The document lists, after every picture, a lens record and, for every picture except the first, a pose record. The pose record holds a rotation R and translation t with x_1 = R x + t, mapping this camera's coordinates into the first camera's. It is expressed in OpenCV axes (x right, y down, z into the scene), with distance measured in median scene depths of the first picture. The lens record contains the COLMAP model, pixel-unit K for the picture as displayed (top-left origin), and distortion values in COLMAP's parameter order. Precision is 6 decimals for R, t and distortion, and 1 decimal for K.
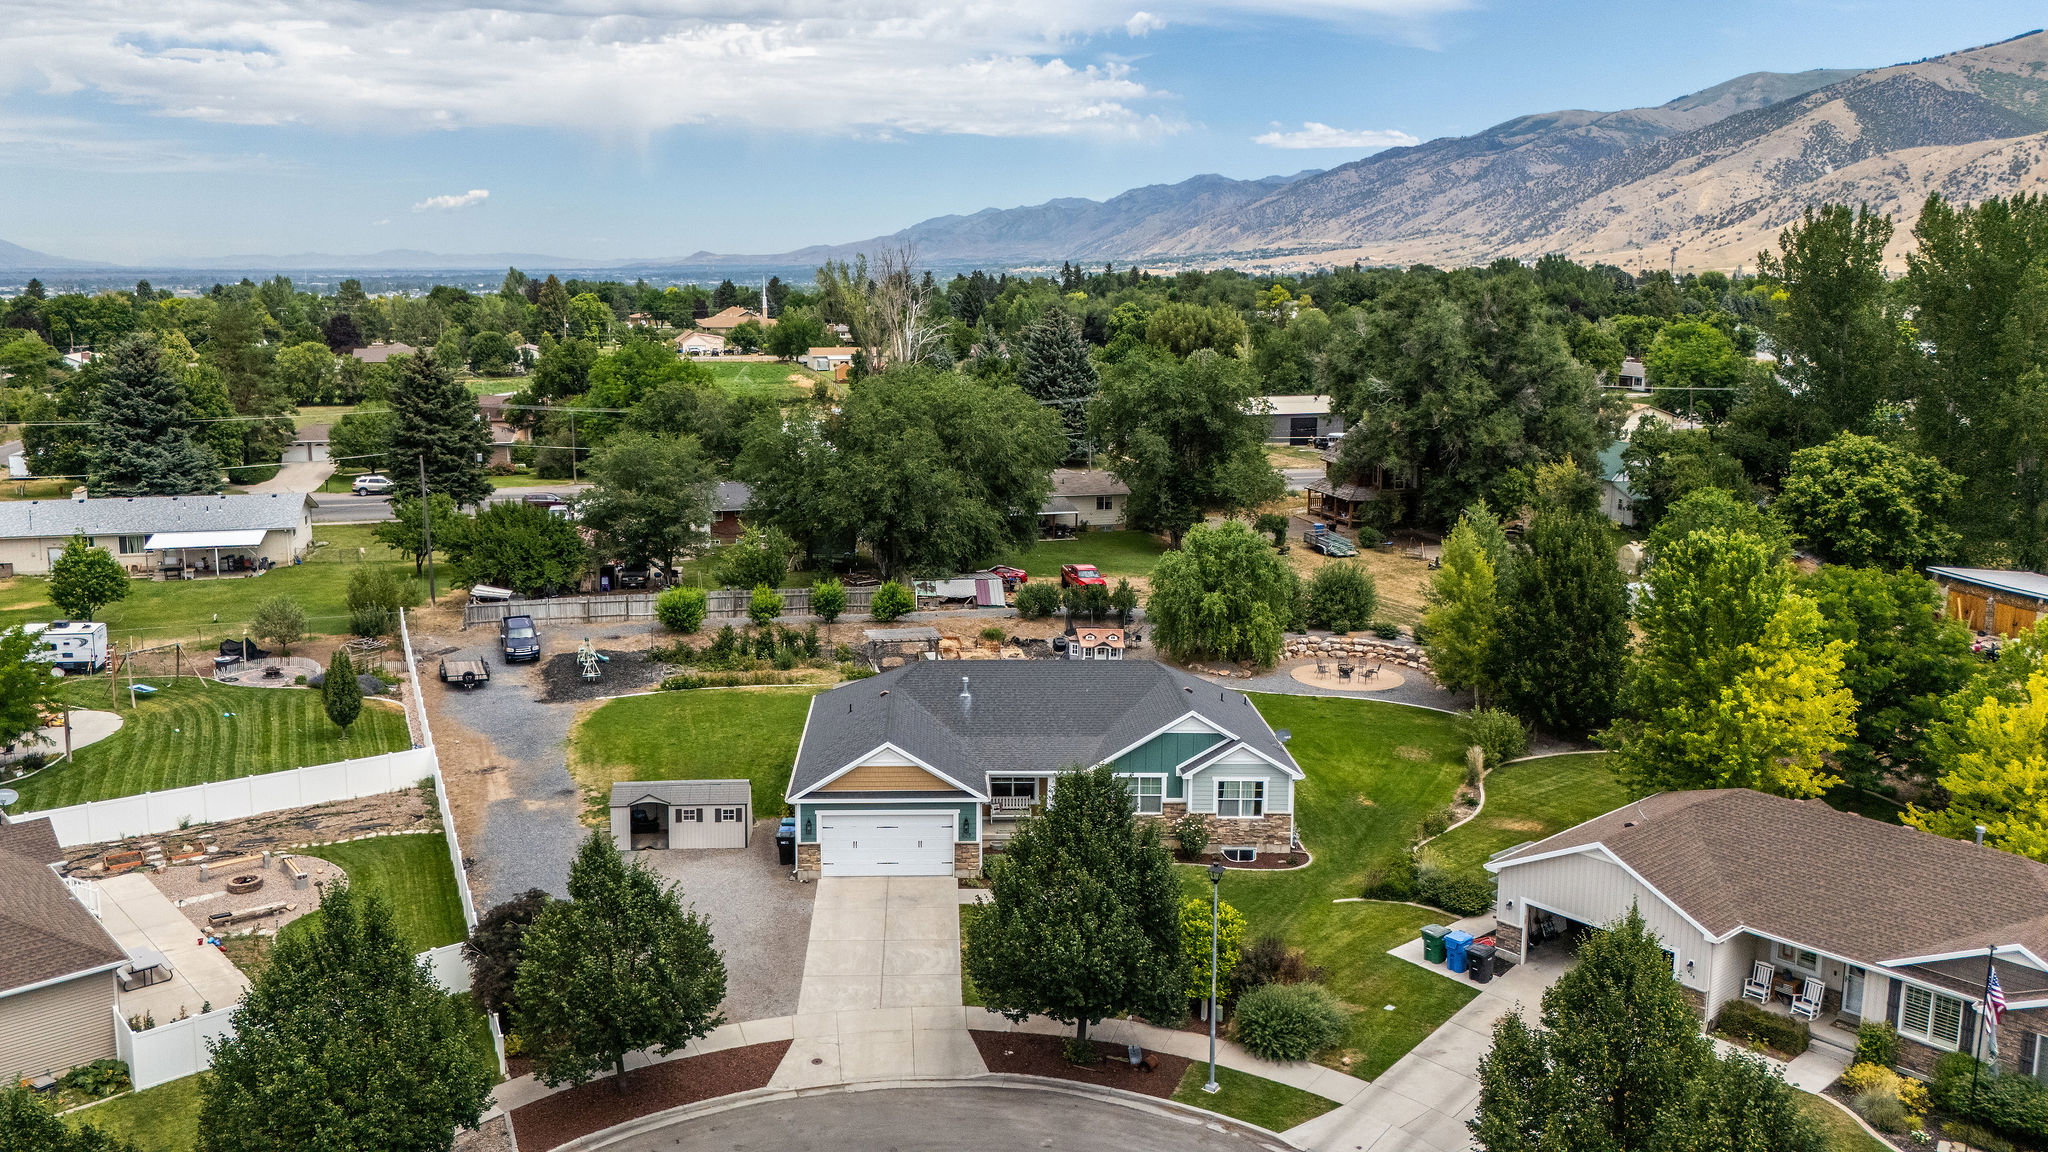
lens RADIAL K [[1608.9, 0, 947.3], [0, 1608.9, 540.0], [0, 0, 1]] dist [0.072441, -0.069557]
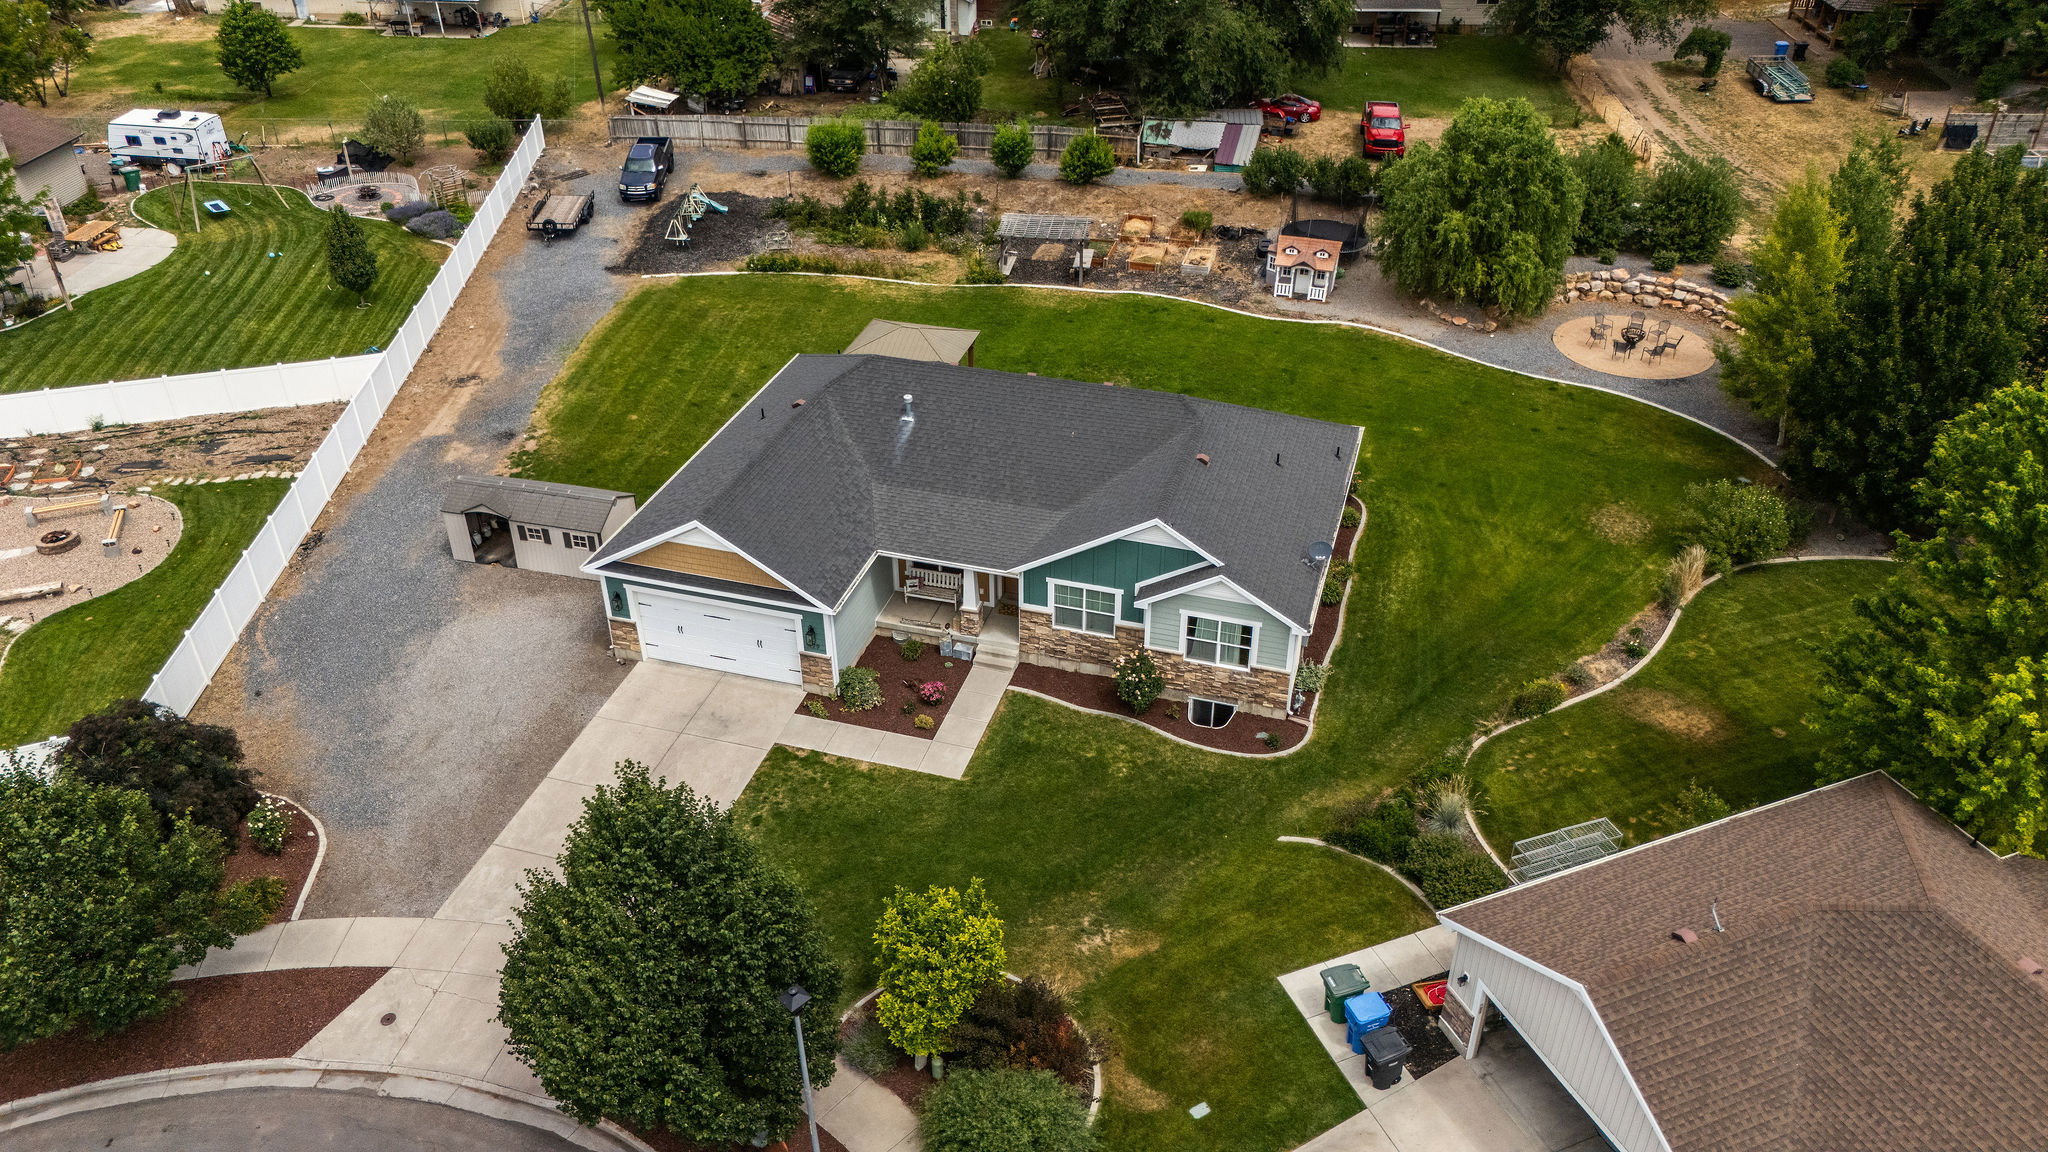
lens RADIAL K [[1503.0, 0, 1020.1], [0, 1503.0, 578.5], [0, 0, 1]] dist [0.077926, -0.083270]
pose [[0.952345, 0.164527, -0.256845, 0.179092], [-0.047149, 0.911337, 0.408952, -0.085179], [0.301356, -0.377354, 0.875665, 0.287998]]
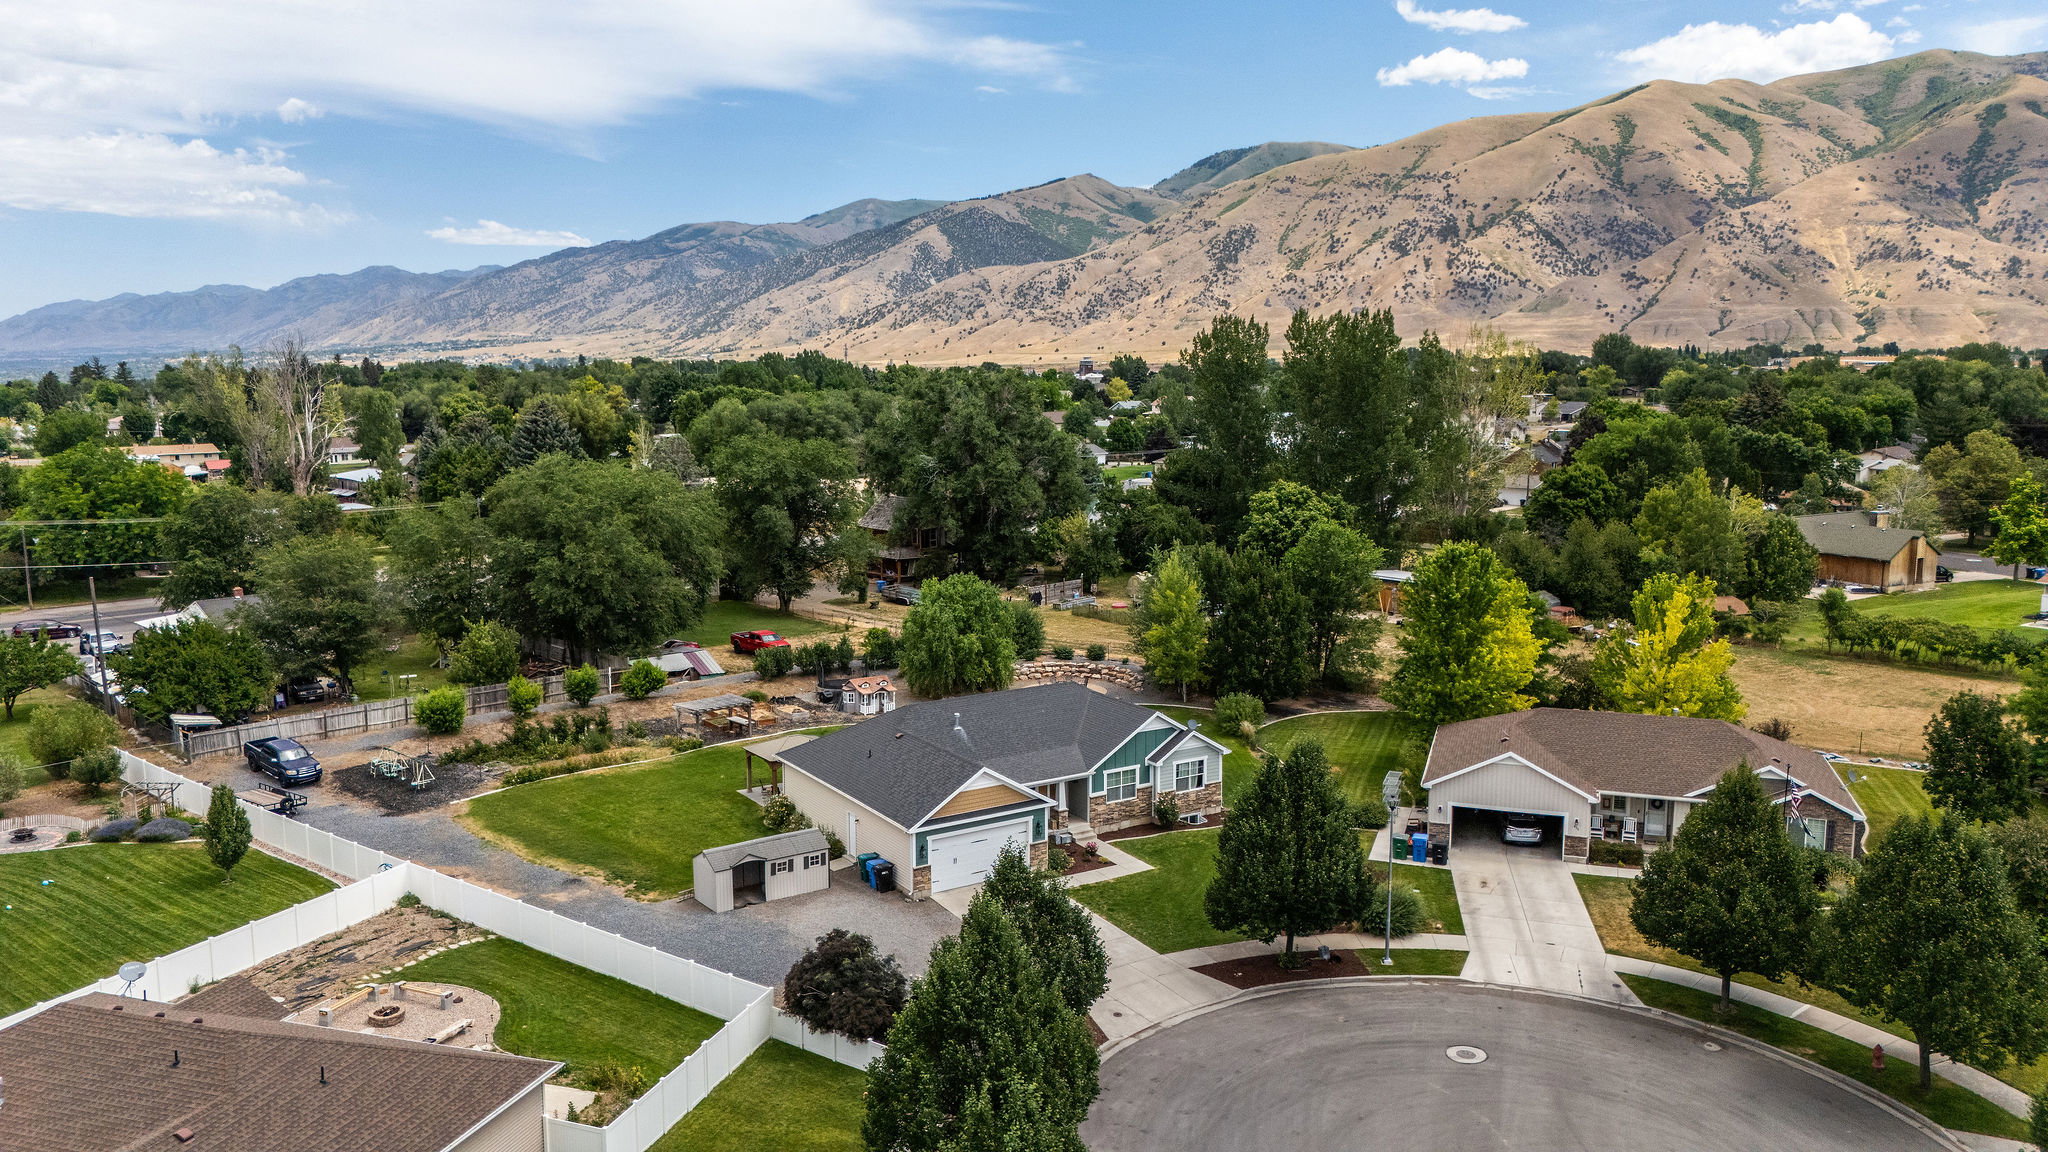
lens RADIAL K [[1503.0, 0, 1022.1], [0, 1503.0, 582.8], [0, 0, 1]] dist [0.077926, -0.083270]
pose [[0.853895, -0.081278, 0.514060, -0.366147], [0.091626, 0.995780, 0.005245, -0.007512], [-0.512317, 0.042623, 0.857738, 0.024744]]
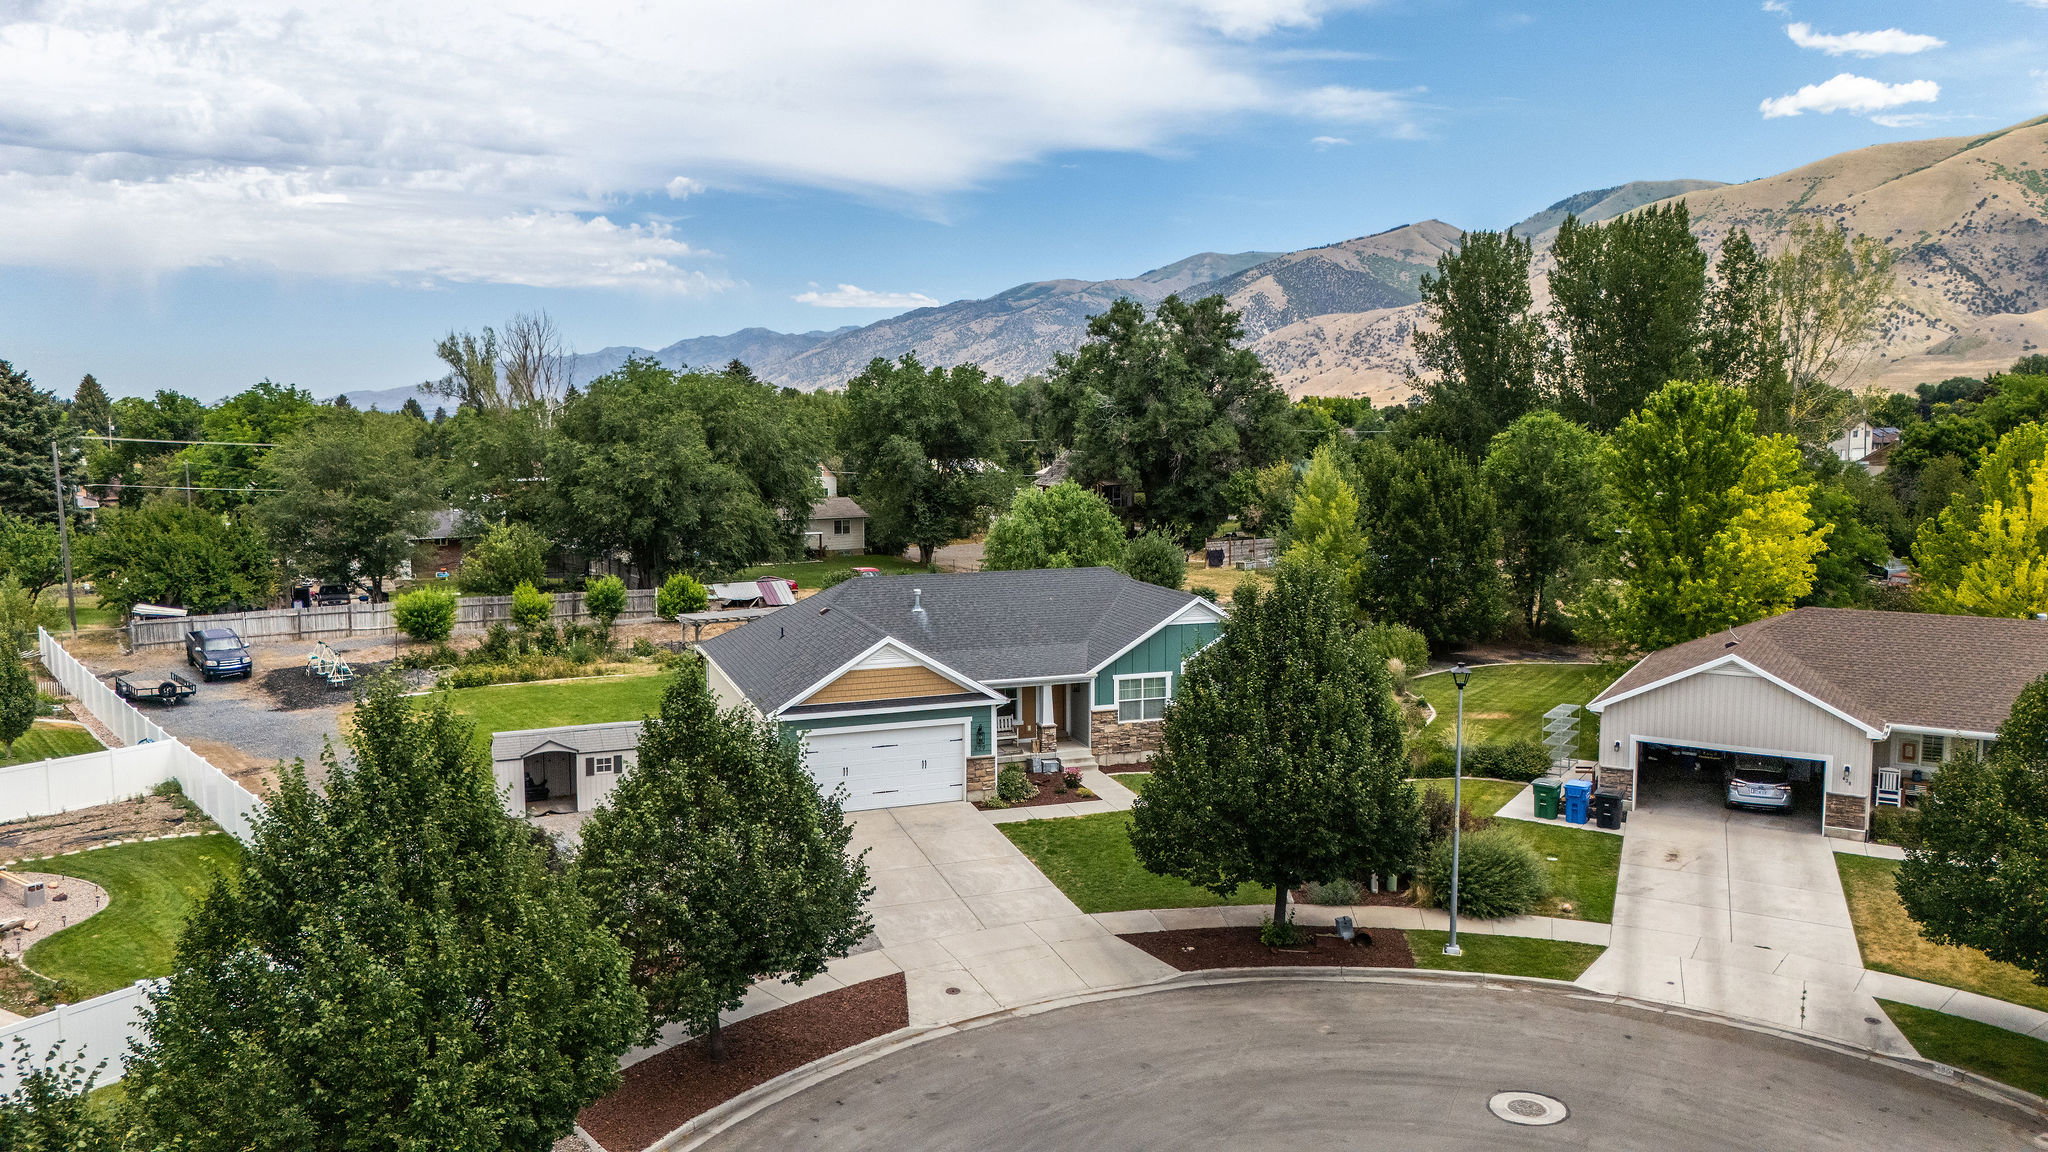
lens RADIAL K [[1503.0, 0, 1022.3], [0, 1503.0, 592.1], [0, 0, 1]] dist [0.077926, -0.083270]
pose [[0.946333, -0.042452, 0.320392, -0.137544], [0.058210, 0.997512, -0.039764, 0.088896], [-0.317907, 0.056280, 0.946450, 0.172567]]
